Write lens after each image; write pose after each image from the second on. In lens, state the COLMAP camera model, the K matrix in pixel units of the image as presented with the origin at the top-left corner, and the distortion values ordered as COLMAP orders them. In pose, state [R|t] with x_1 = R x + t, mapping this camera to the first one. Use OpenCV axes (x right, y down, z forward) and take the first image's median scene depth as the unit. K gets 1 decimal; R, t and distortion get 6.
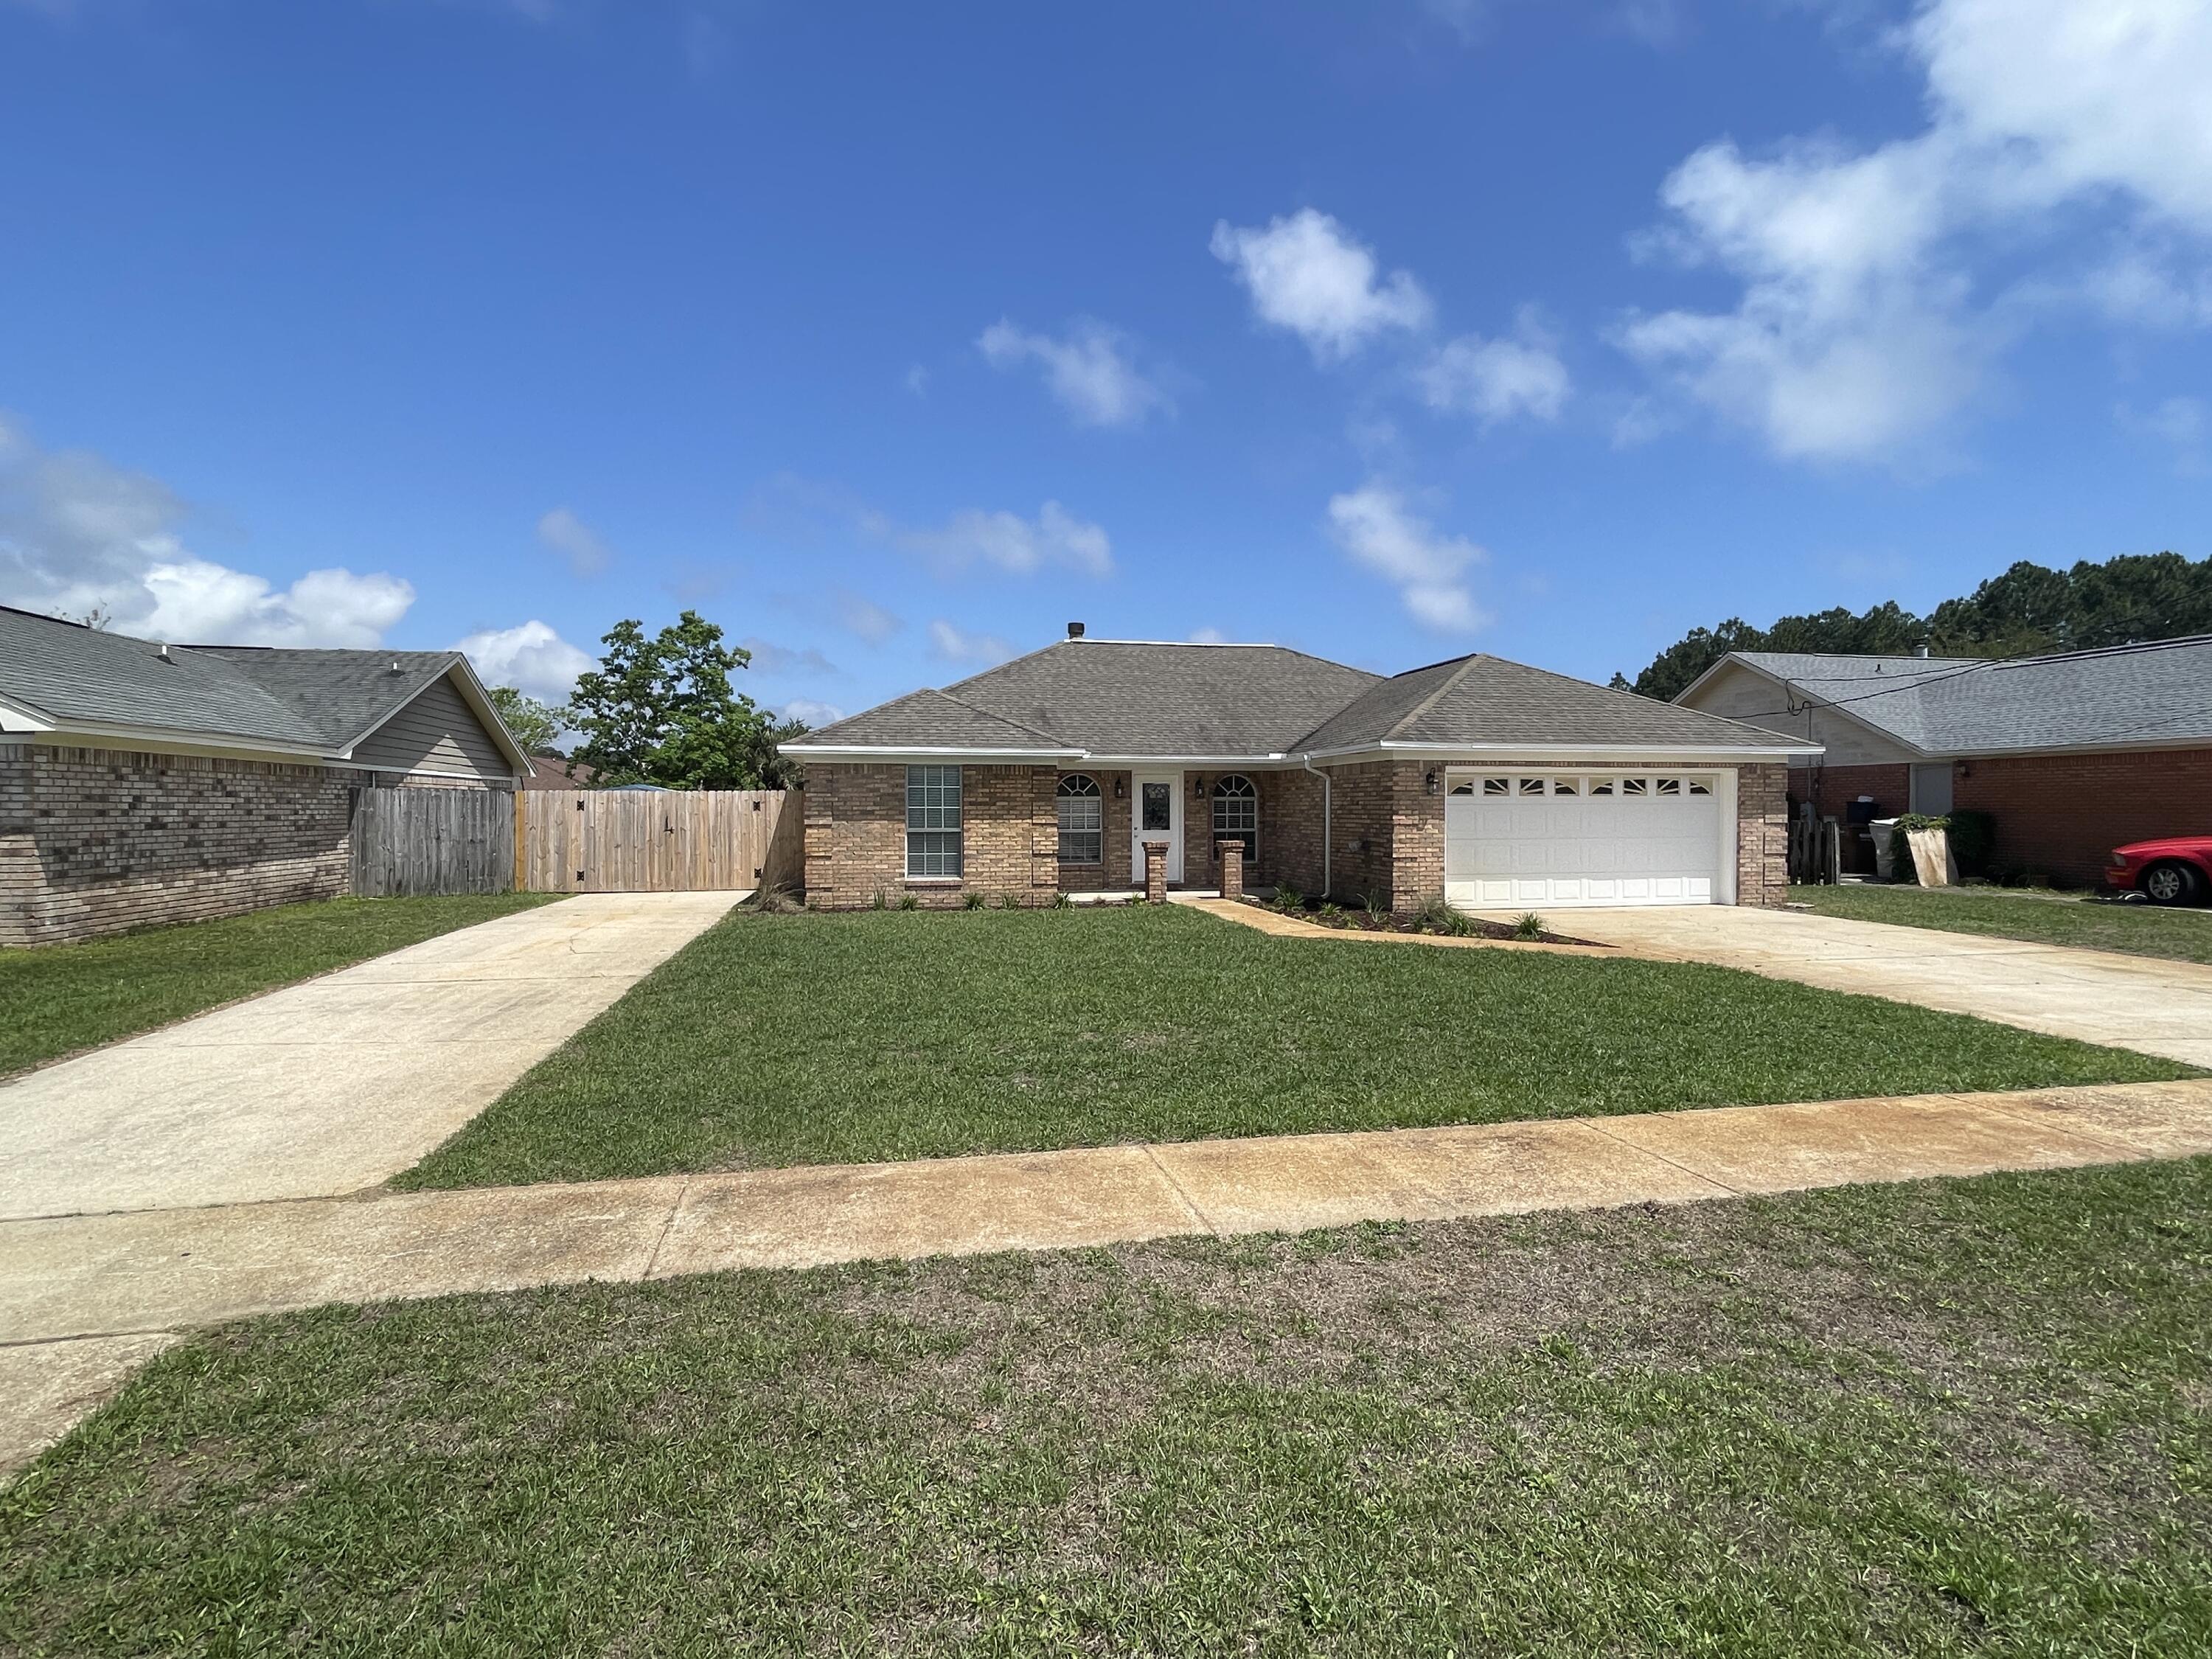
lens RADIAL K [[1105.0, 0, 1106.0], [0, 1105.0, 829.5], [0, 0, 1]] dist [0.000312, 0.000050]
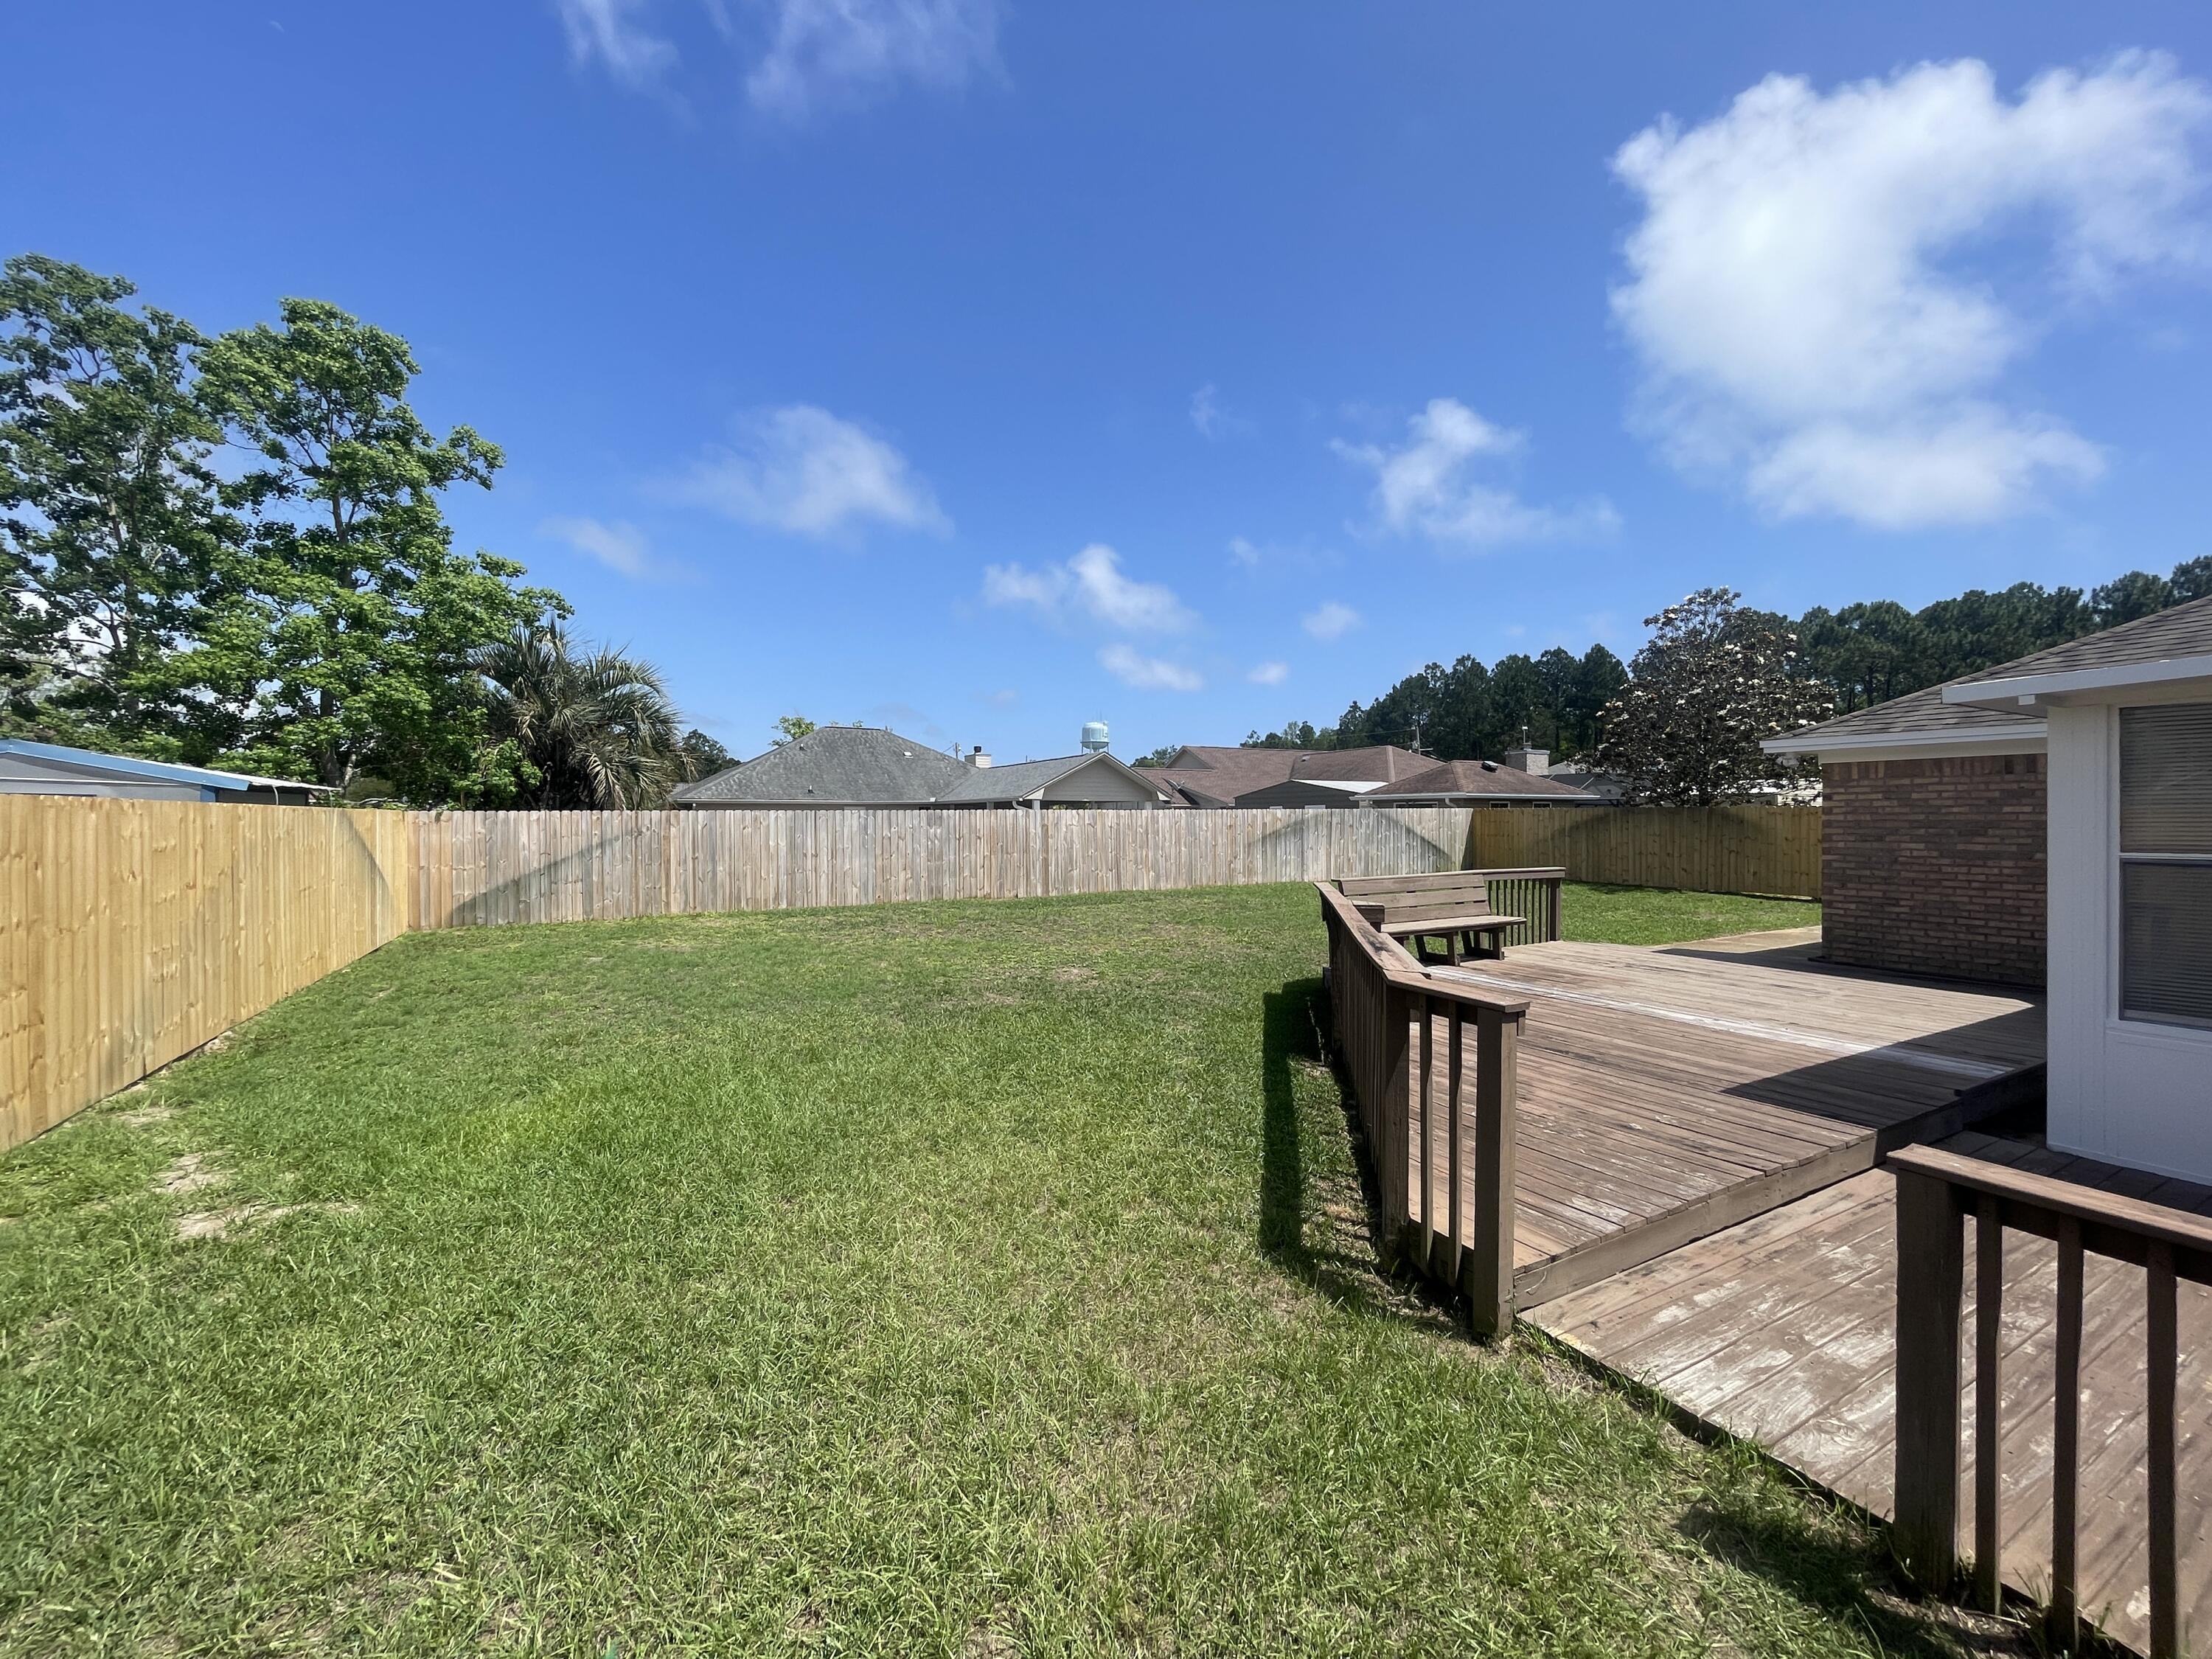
lens RADIAL K [[882.3, 0, 1106.0], [0, 882.3, 829.5], [0, 0, 1]] dist [0.000059, 0.000022]
pose [[0.967056, 0.004725, 0.254520, -0.189873], [-0.006569, 0.999958, 0.006395, -0.023964], [-0.254479, -0.007857, 0.967046, 0.633569]]
